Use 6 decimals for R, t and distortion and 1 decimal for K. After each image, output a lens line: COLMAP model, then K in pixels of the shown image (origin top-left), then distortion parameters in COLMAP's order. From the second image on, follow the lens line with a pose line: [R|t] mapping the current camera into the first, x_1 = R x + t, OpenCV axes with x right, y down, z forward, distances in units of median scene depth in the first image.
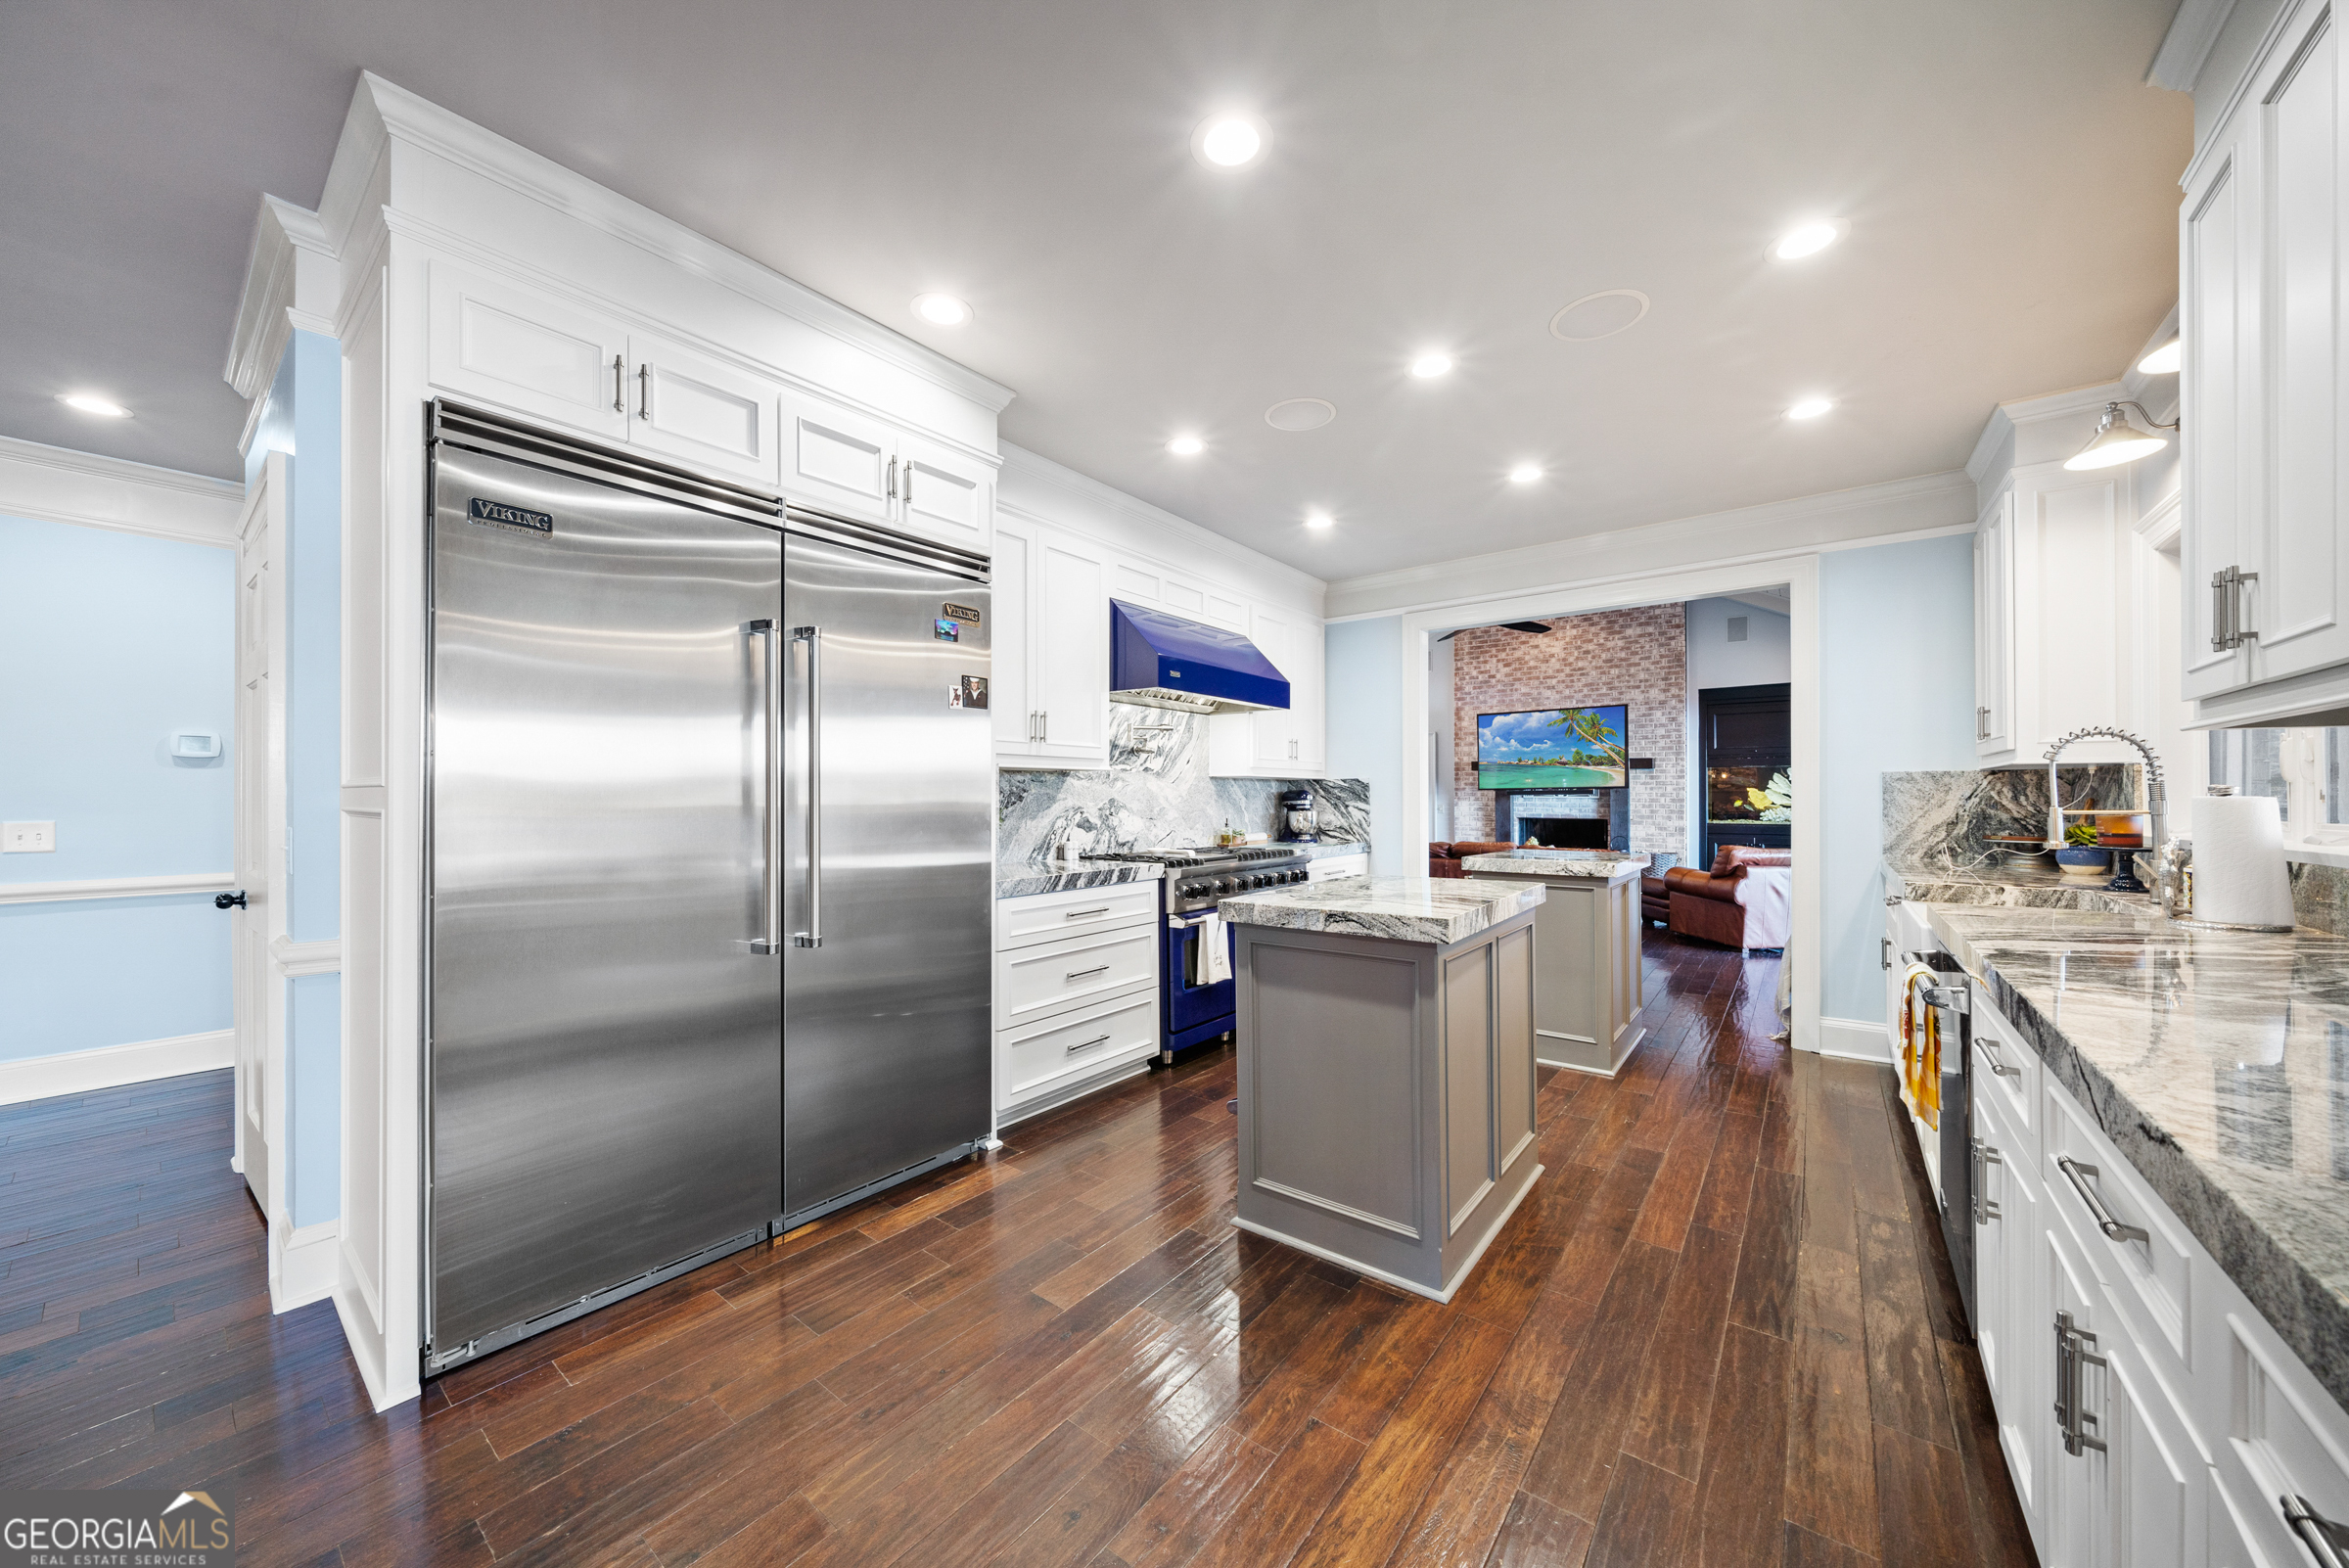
lens RADIAL K [[825.9, 0, 1169.8], [0, 825.9, 797.1], [0, 0, 1]] dist [0.000806, -0.000463]
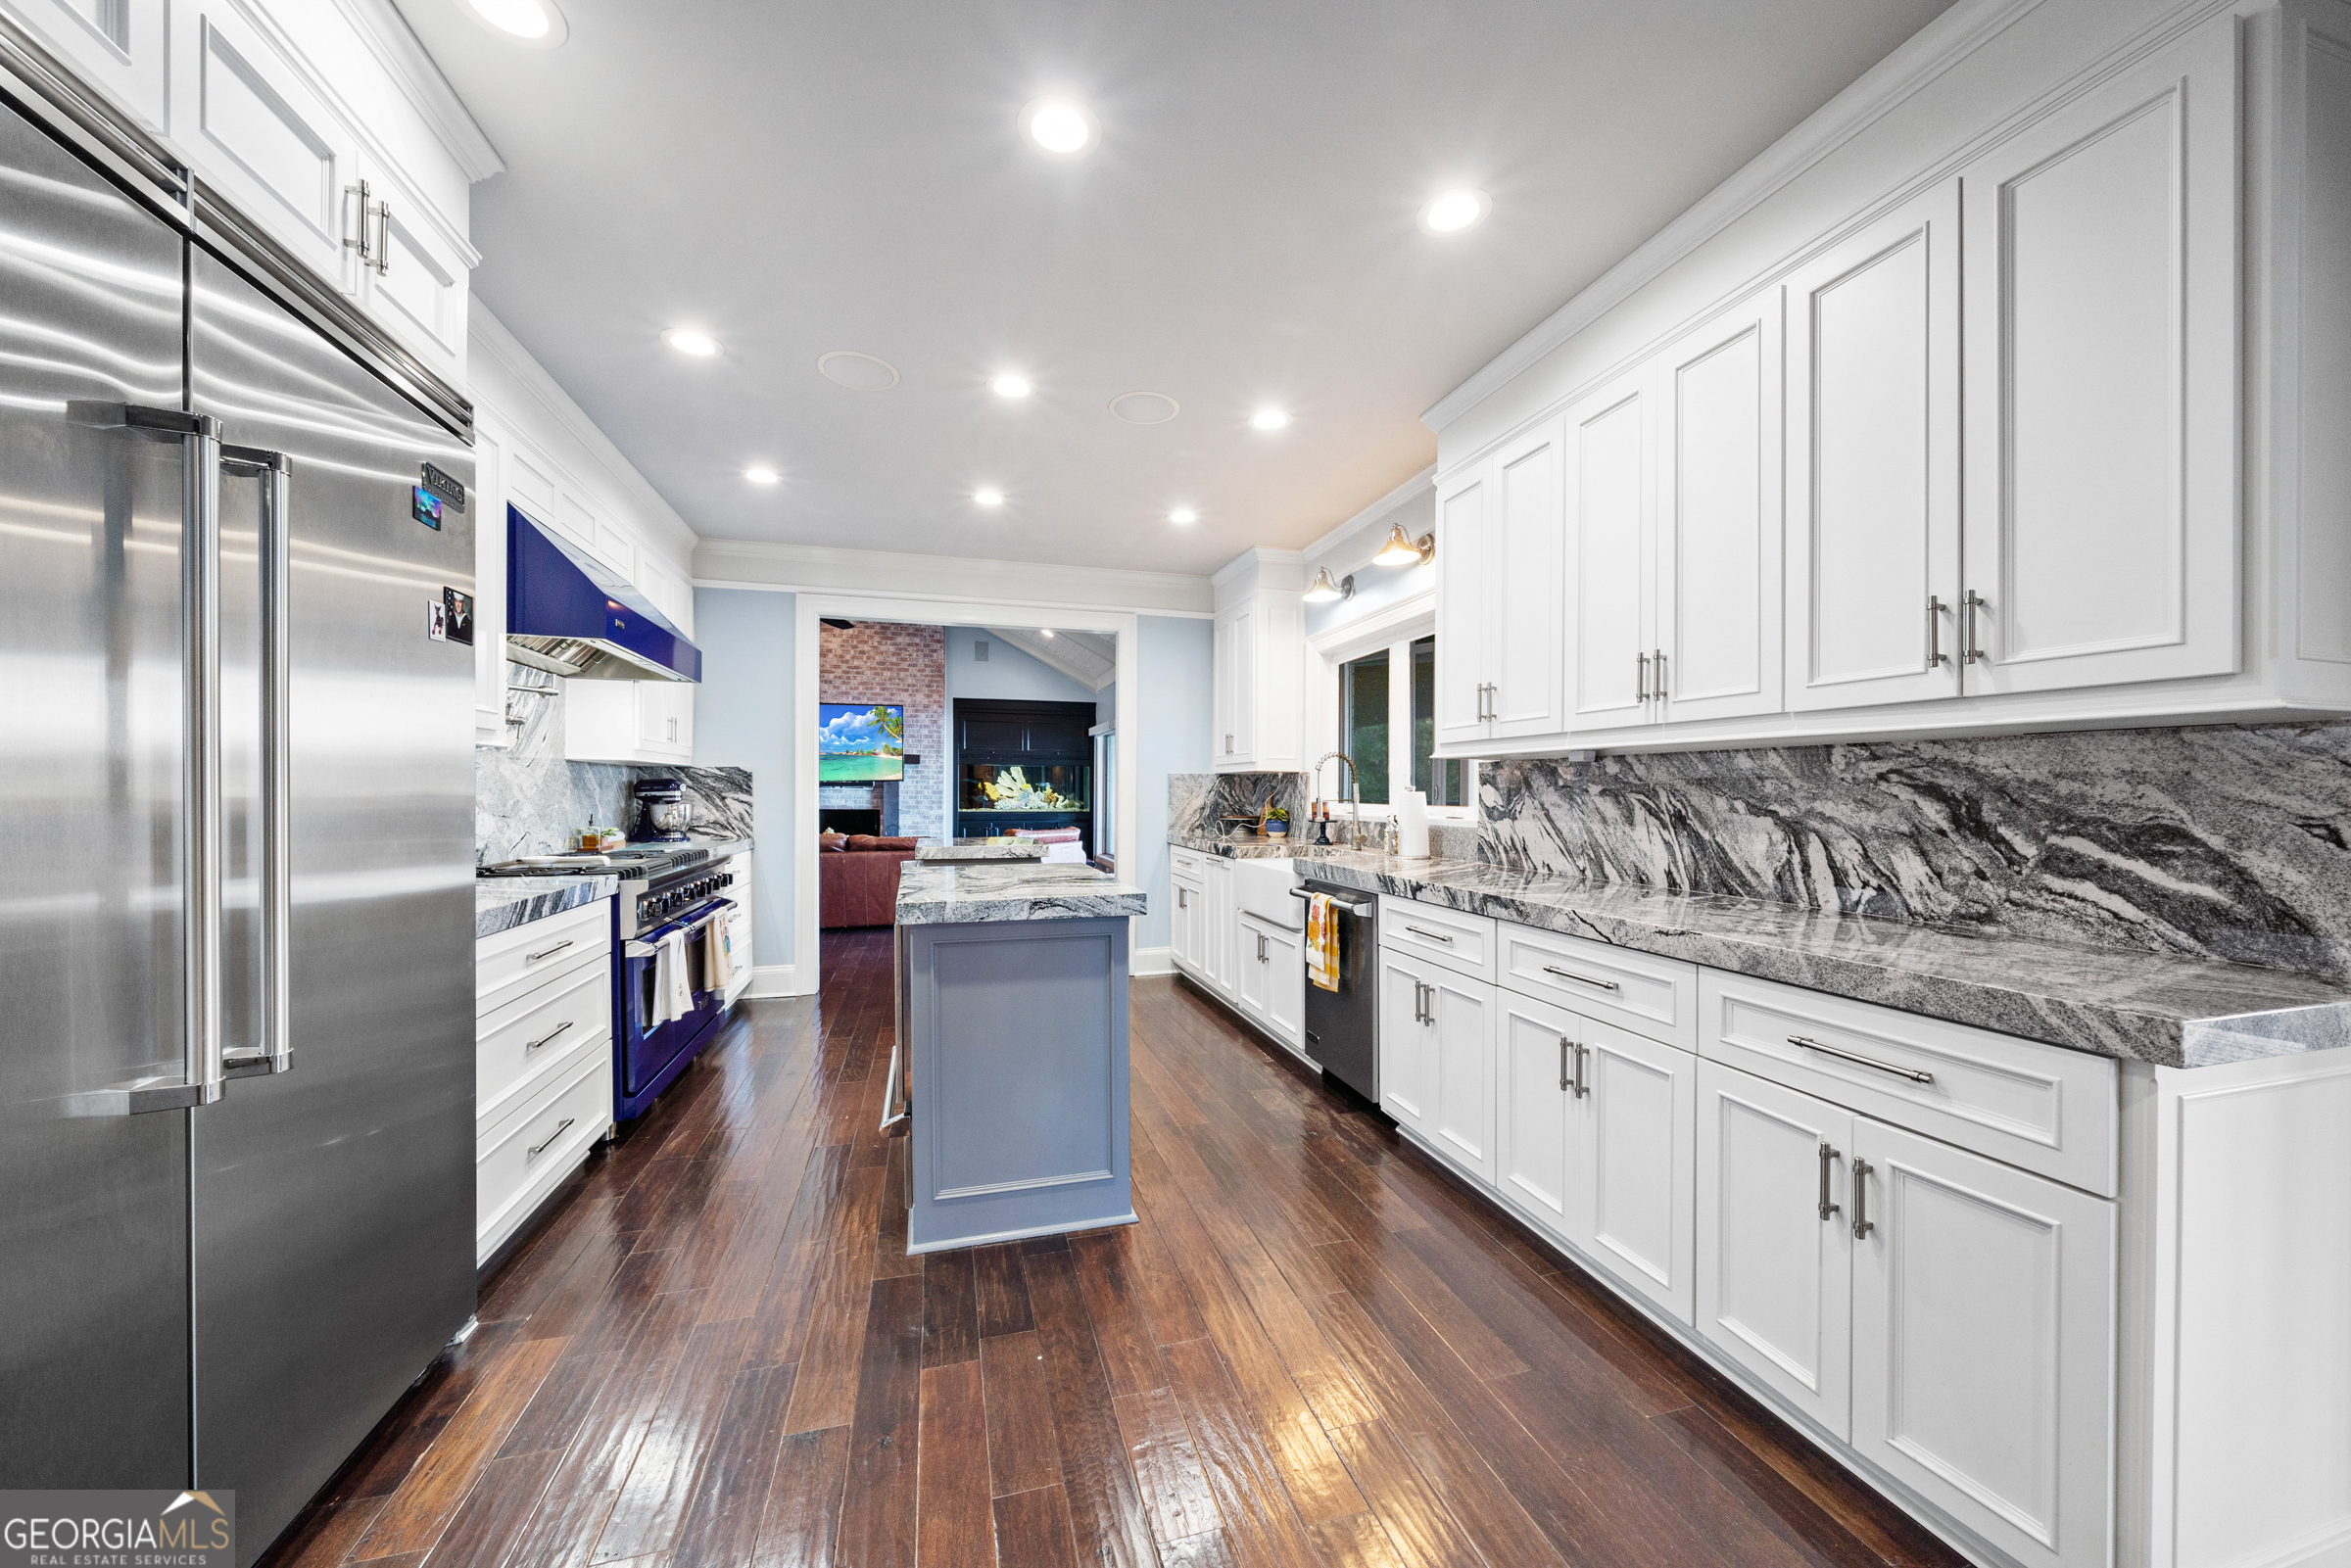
lens RADIAL K [[826.5, 0, 1171.0], [0, 826.5, 793.1], [0, 0, 1]] dist [0.000806, -0.000463]
pose [[0.591280, 0.002317, 0.806463, -0.303935], [-0.006516, 0.999977, 0.001905, 0.001177], [-0.806440, -0.006381, 0.591282, 0.141228]]
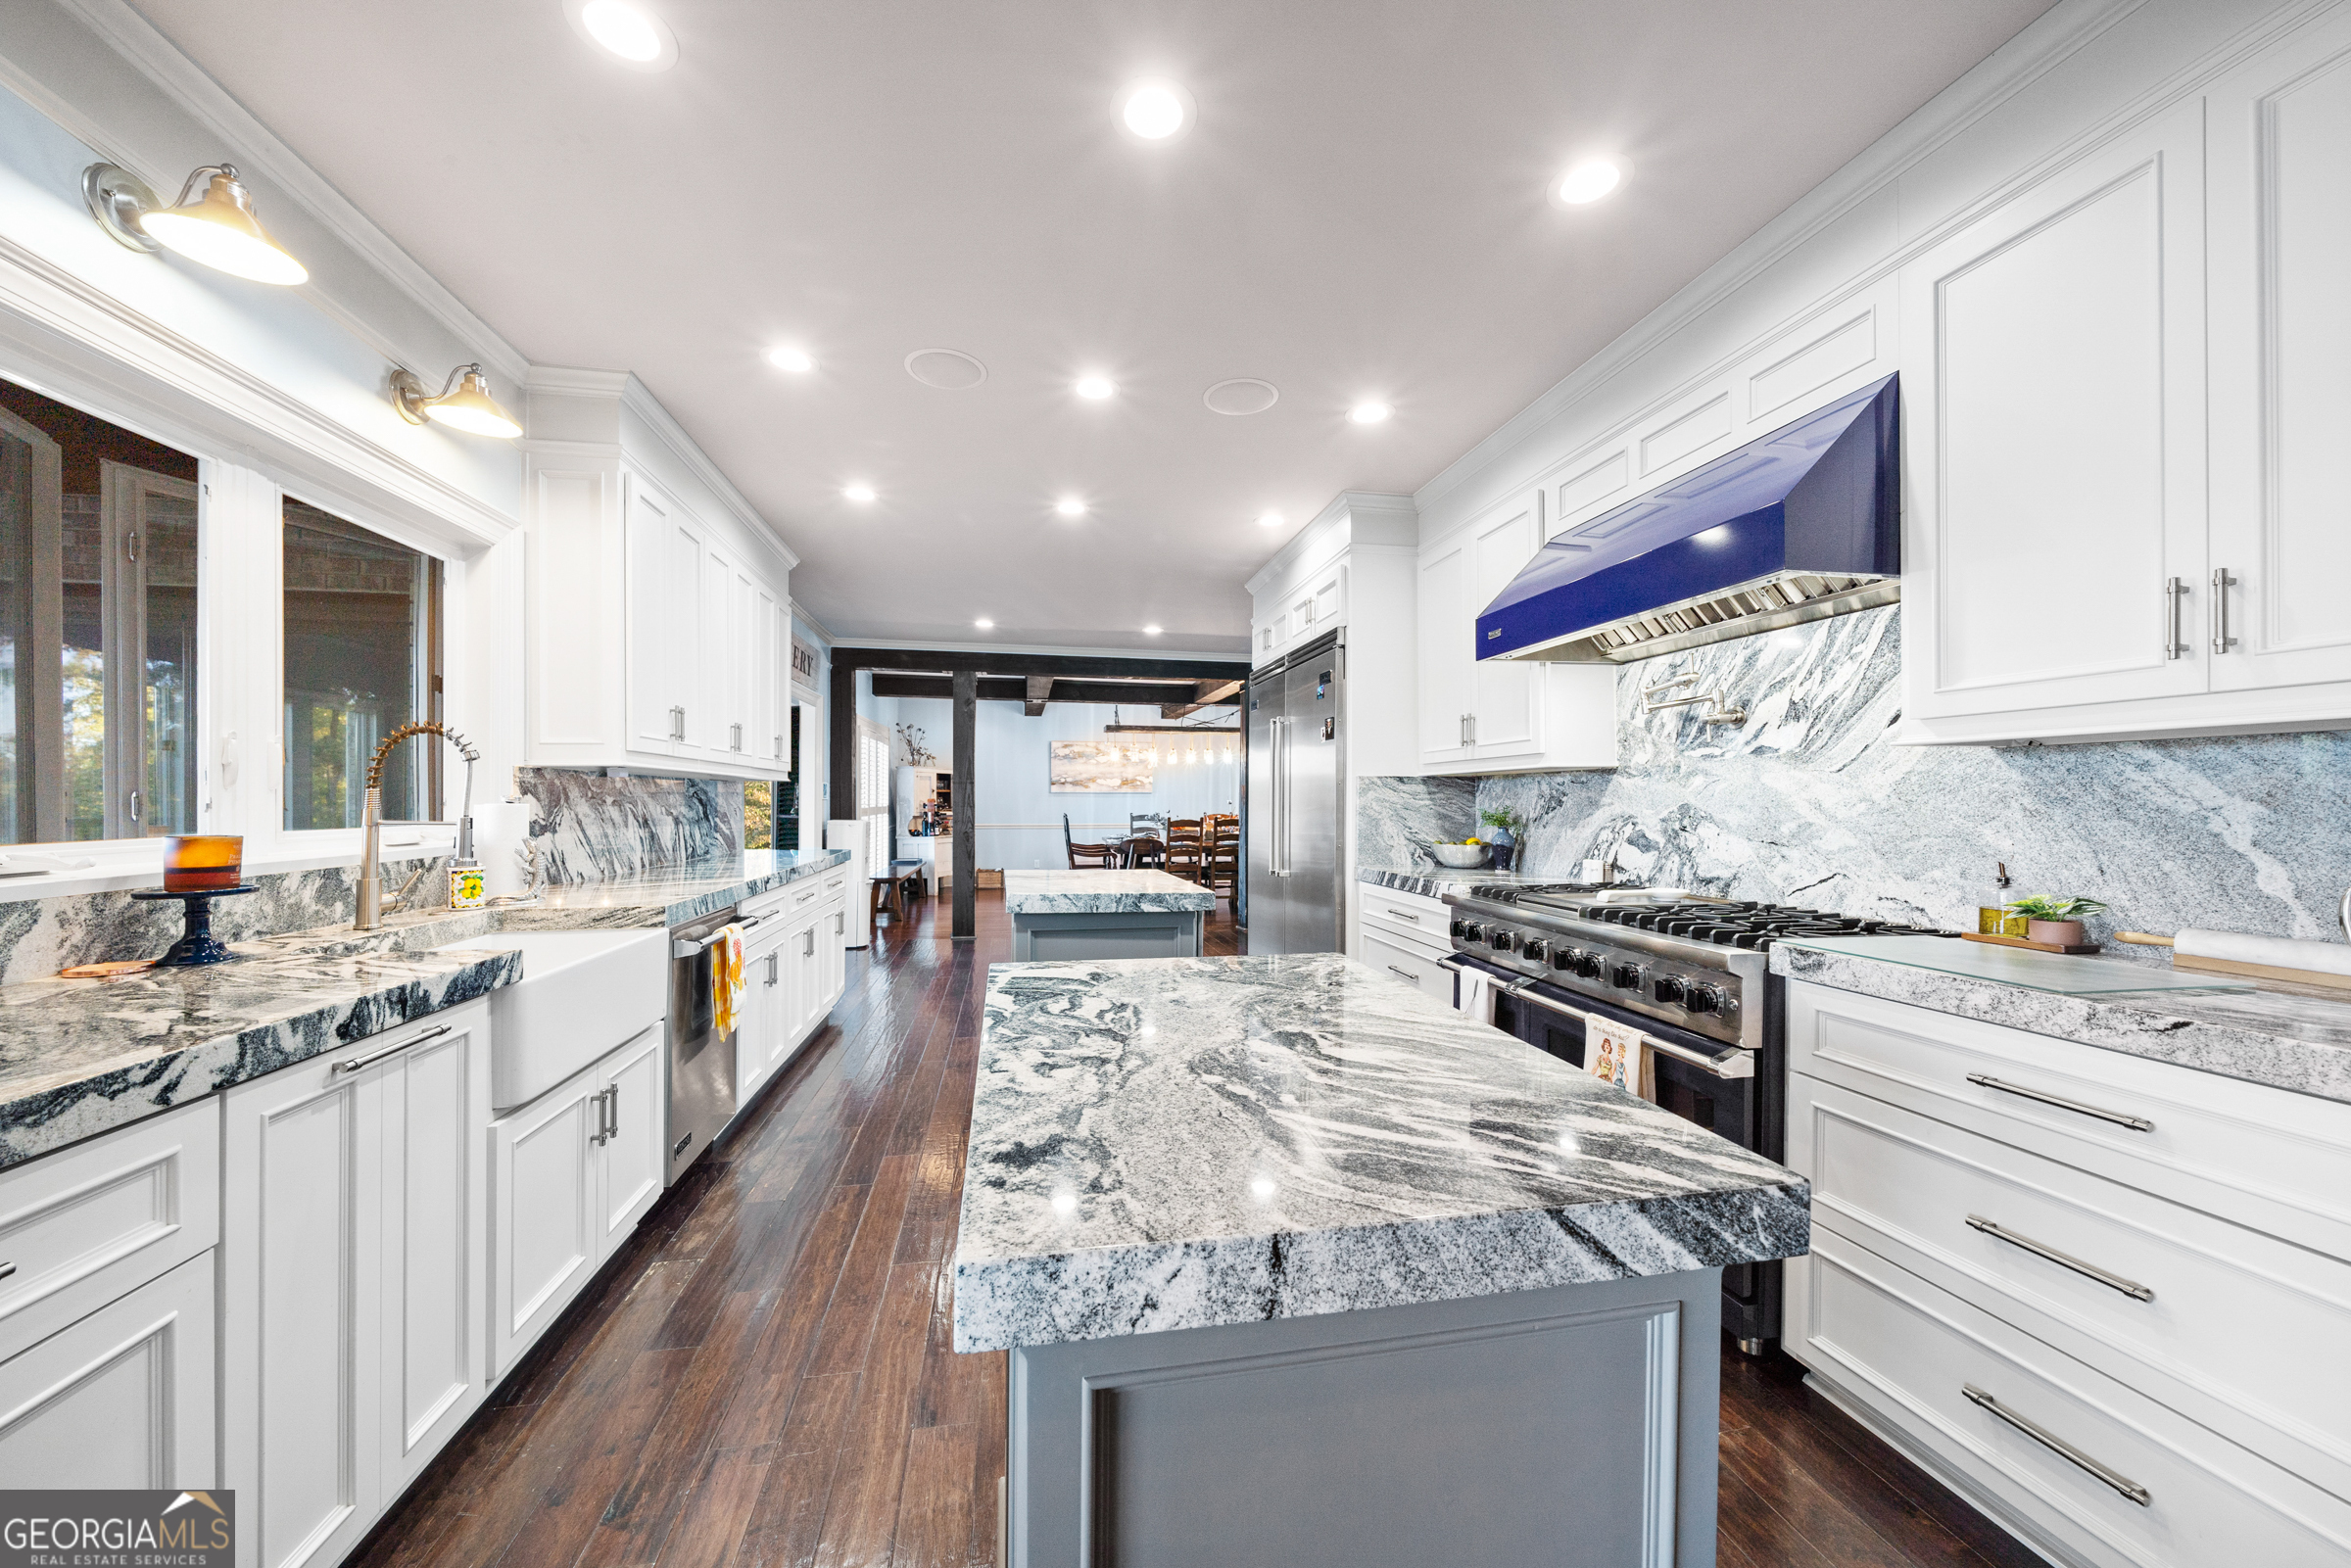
lens RADIAL K [[826.5, 0, 1176.5], [0, 826.5, 798.6], [0, 0, 1]] dist [0.000806, -0.000463]
pose [[-0.656755, 0.000147, -0.754104, 0.735927], [0.001558, 0.999998, -0.001161, -0.002760], [0.754102, -0.001938, -0.656754, 1.256387]]
